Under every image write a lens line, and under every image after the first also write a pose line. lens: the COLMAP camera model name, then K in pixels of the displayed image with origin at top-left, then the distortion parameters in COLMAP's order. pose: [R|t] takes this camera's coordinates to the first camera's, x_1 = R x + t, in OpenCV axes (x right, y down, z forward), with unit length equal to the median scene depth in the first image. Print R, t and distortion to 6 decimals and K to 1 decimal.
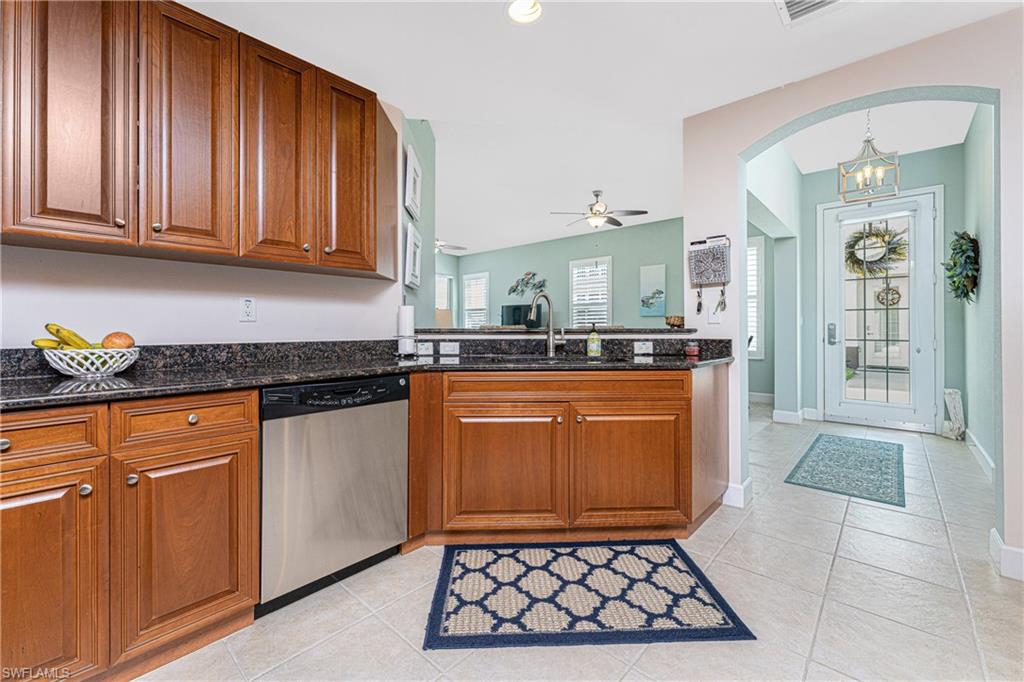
lens RADIAL K [[411.6, 0, 516.9], [0, 411.6, 331.1], [0, 0, 1]] dist [0.000126, 0.000018]
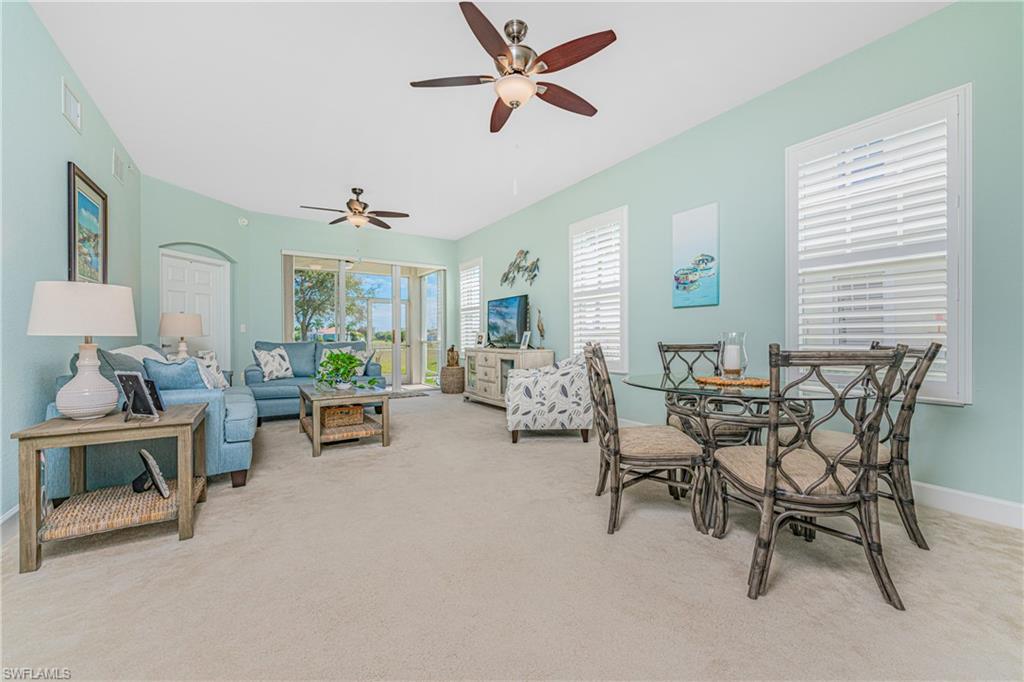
lens RADIAL K [[407.0, 0, 512.0], [0, 407.0, 341.0], [0, 0, 1]] dist [0.002354, 0.000075]
pose [[0.963538, -0.004910, -0.267527, 0.198531], [0.006747, 0.999960, 0.005948, 0.002339], [0.267487, -0.007536, 0.963532, 0.358206]]
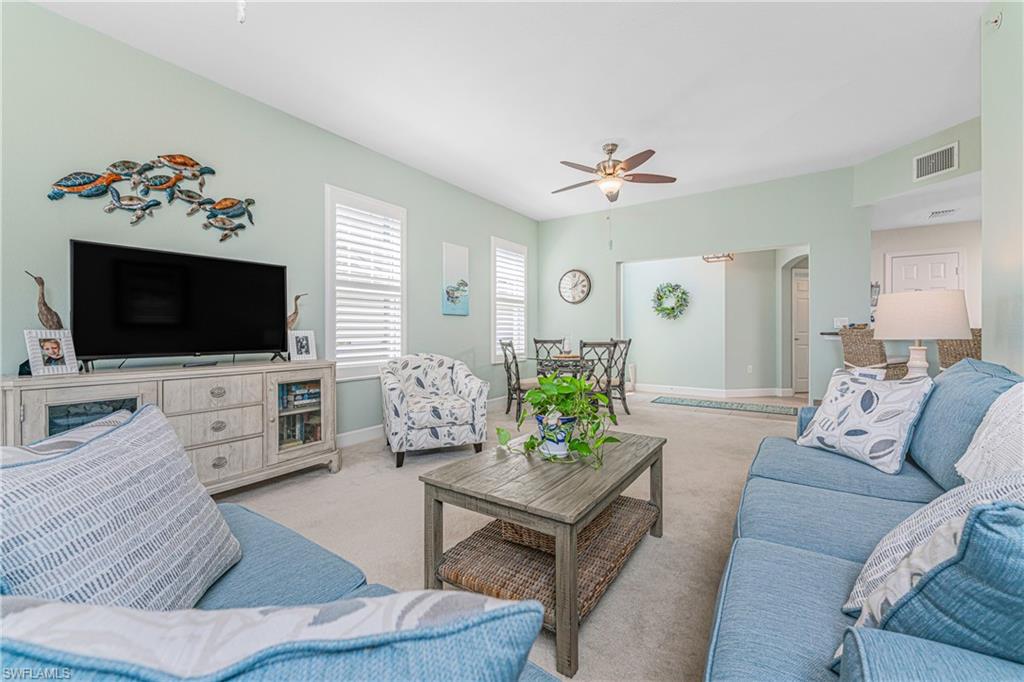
lens RADIAL K [[411.6, 0, 516.9], [0, 411.6, 331.1], [0, 0, 1]] dist [0.000126, 0.000018]
pose [[-0.133817, -0.002131, 0.991004, -0.326048], [0.002071, 0.999995, 0.002430, -0.008022], [-0.991004, 0.002378, -0.133812, 0.805932]]
